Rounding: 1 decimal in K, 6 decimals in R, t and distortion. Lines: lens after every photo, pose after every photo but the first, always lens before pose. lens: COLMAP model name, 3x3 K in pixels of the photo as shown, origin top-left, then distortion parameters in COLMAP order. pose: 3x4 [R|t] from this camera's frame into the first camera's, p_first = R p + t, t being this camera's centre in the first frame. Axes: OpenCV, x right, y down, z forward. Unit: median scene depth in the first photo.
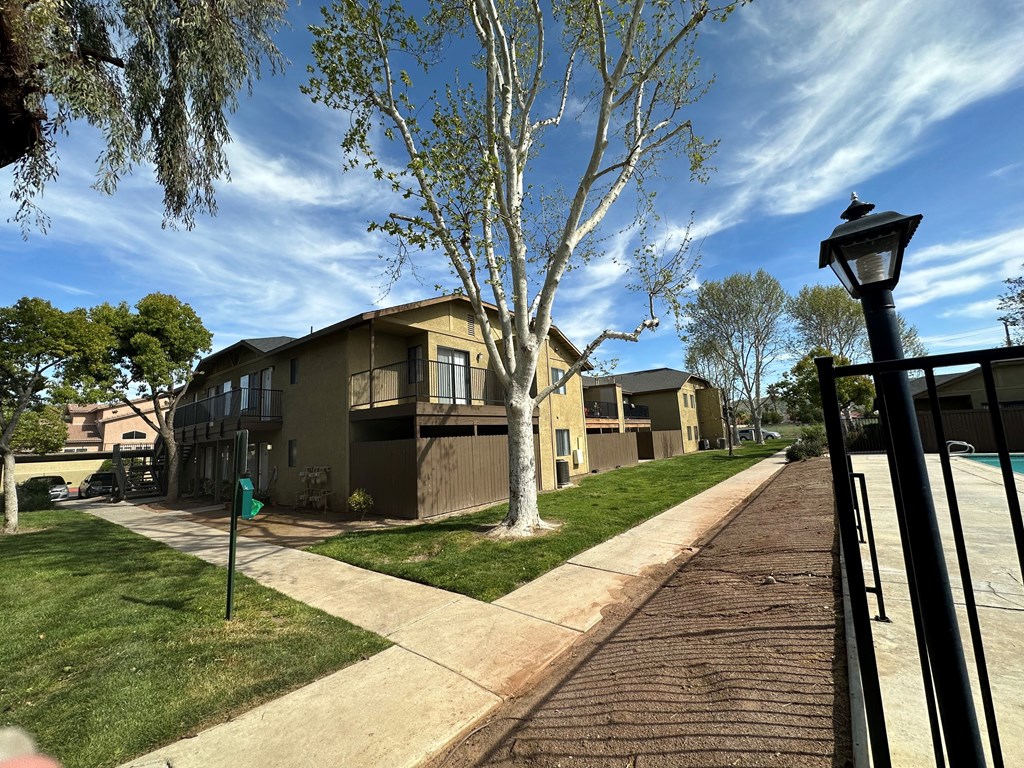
lens RADIAL K [[409.5, 0, 519.7], [0, 409.5, 387.8], [0, 0, 1]] dist [-0.003496, 0.000439]
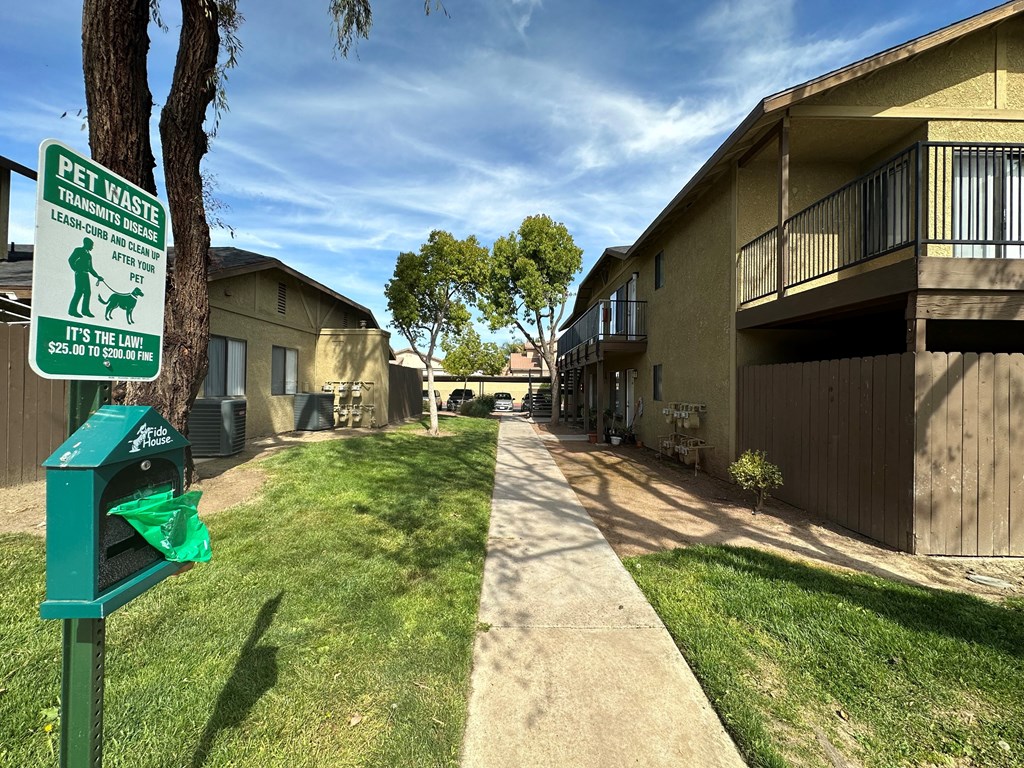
lens RADIAL K [[409.5, 0, 505.1], [0, 409.5, 380.8], [0, 0, 1]] dist [-0.003496, 0.000439]
pose [[0.602518, 0.048808, -0.796611, -0.147204], [0.053242, 0.993447, 0.101138, 0.075976], [0.796327, -0.103351, 0.595971, 0.382239]]
